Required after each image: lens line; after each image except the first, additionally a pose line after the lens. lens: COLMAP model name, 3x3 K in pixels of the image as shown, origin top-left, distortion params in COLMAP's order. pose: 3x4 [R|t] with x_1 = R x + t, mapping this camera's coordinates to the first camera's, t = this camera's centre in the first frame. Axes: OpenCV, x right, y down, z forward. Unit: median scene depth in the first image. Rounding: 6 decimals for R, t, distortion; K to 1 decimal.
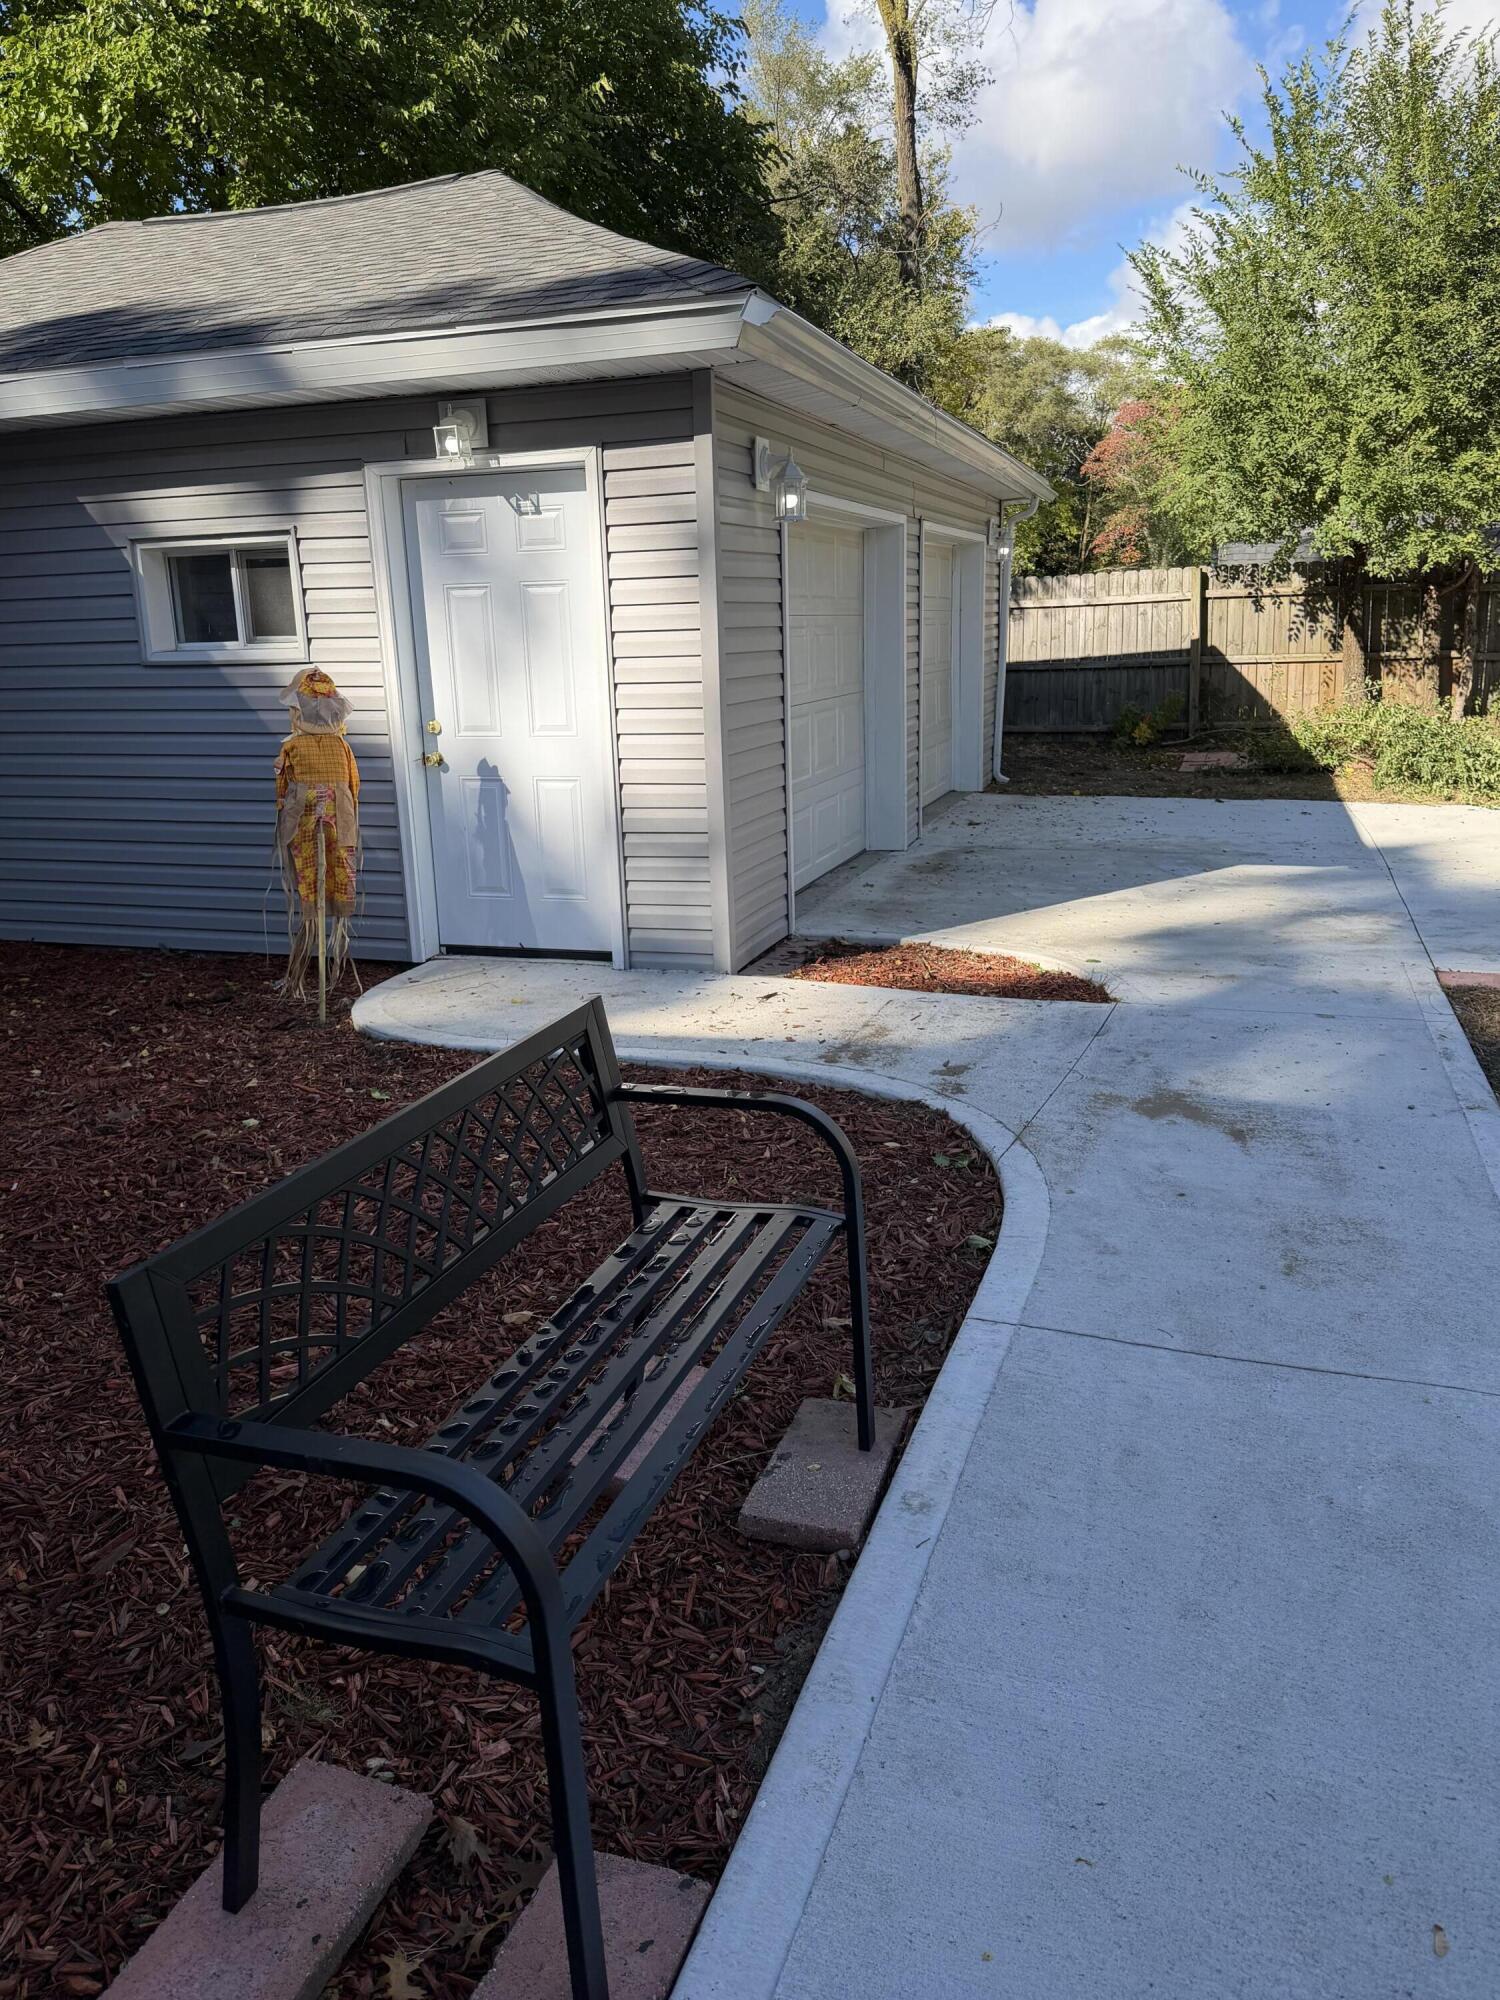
lens RADIAL K [[1415.8, 0, 750.5], [0, 1415.8, 990.6], [0, 0, 1]] dist [0.011407, -0.013119]
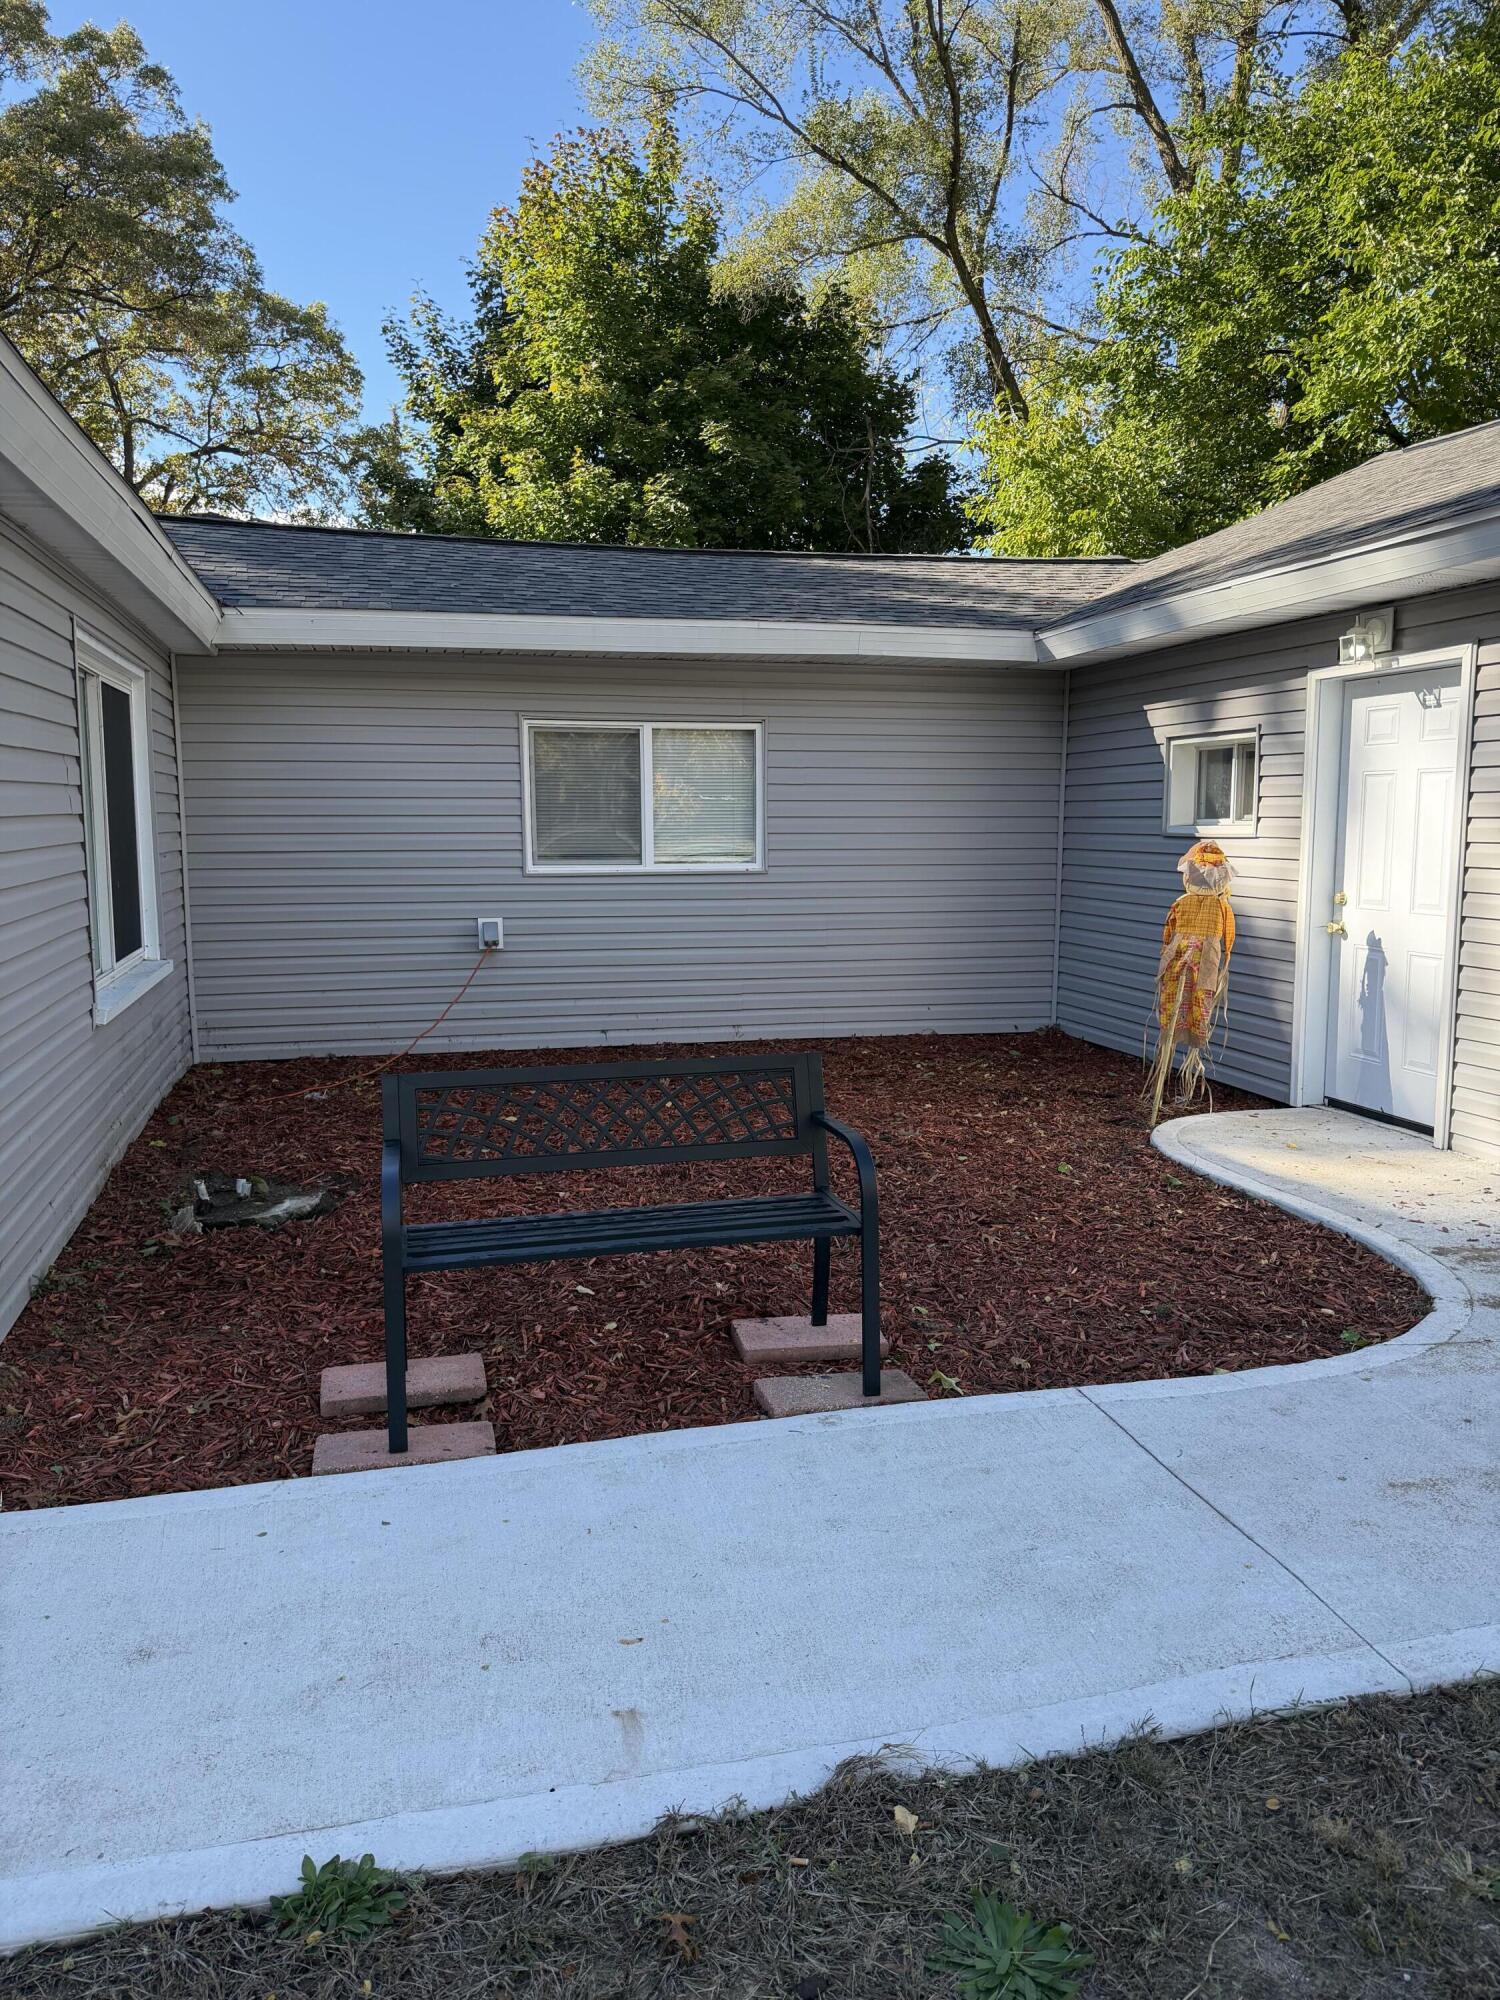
lens RADIAL K [[1415.9, 0, 740.8], [0, 1415.9, 998.4], [0, 0, 1]] dist [0.061509, 0.001739]
pose [[0.549098, 0.132917, -0.825121, 0.496687], [-0.219757, 0.975494, 0.010897, -0.022479], [0.806348, 0.175343, 0.564851, 0.012251]]
